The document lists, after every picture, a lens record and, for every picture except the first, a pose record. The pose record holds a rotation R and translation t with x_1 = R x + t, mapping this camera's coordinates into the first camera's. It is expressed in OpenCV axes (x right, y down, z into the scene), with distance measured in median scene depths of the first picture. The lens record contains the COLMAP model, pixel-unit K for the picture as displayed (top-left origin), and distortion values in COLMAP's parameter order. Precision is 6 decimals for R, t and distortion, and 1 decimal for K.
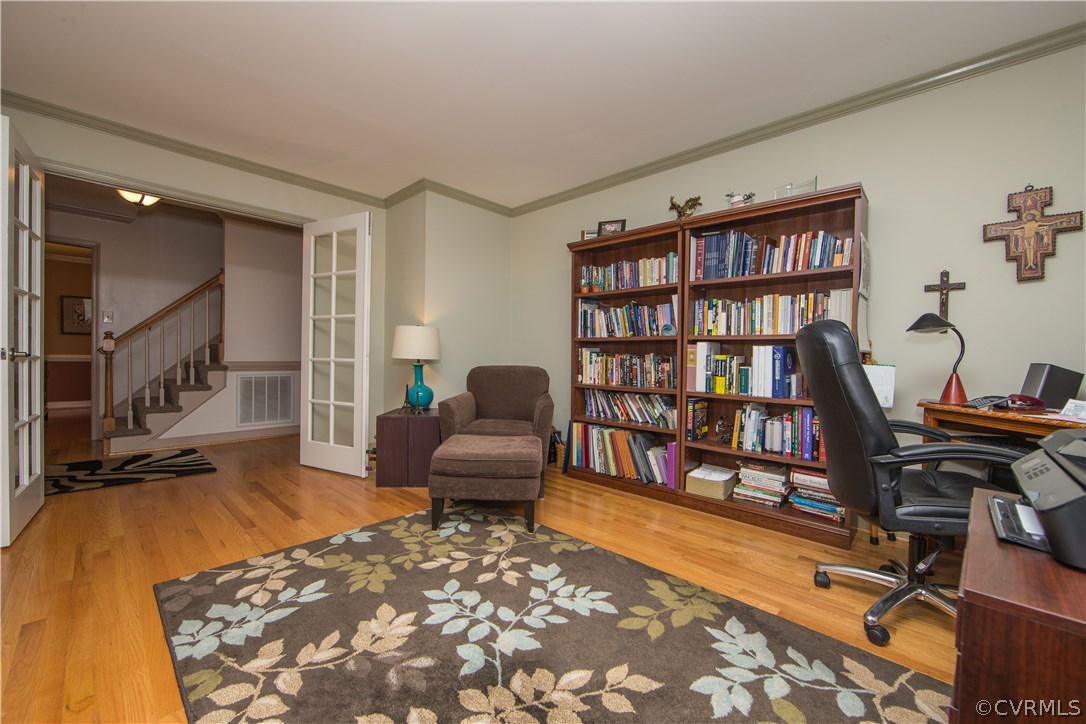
lens RADIAL K [[430.5, 0, 537.8], [0, 430.5, 359.7], [0, 0, 1]] dist [-0.007851, 0.000346]
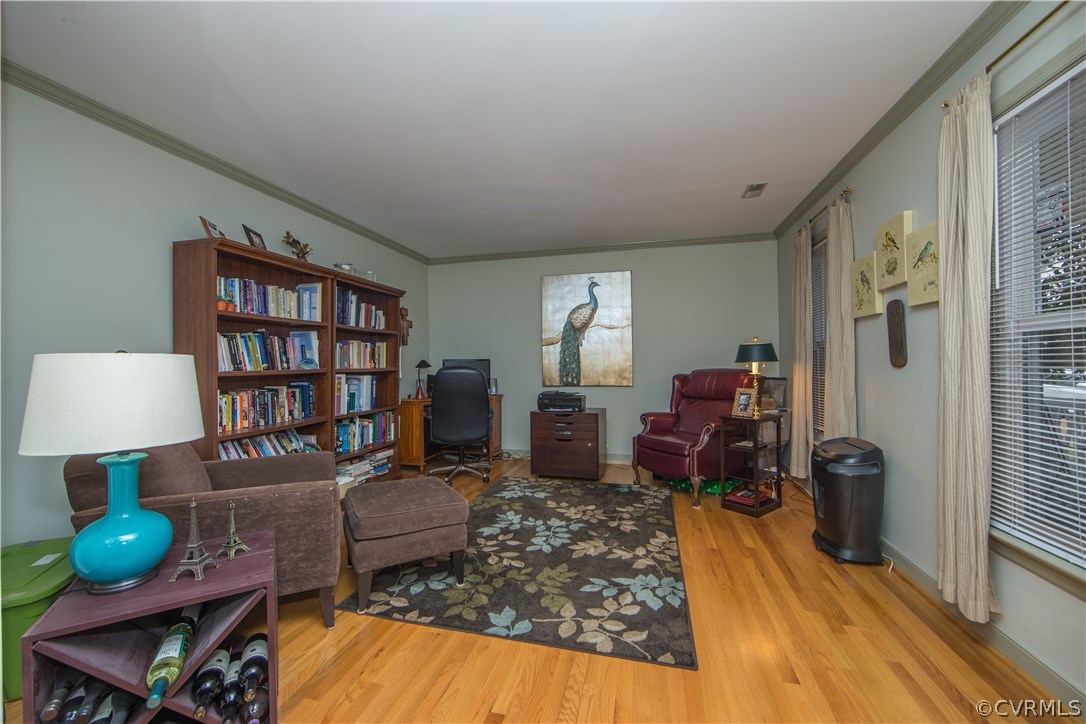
lens RADIAL K [[430.5, 0, 537.8], [0, 430.5, 359.7], [0, 0, 1]] dist [-0.007851, 0.000346]
pose [[-0.490250, -0.008923, 0.871536, -1.554809], [0.010522, 0.999814, 0.016155, -0.154615], [-0.871519, 0.017090, -0.490065, 1.769040]]
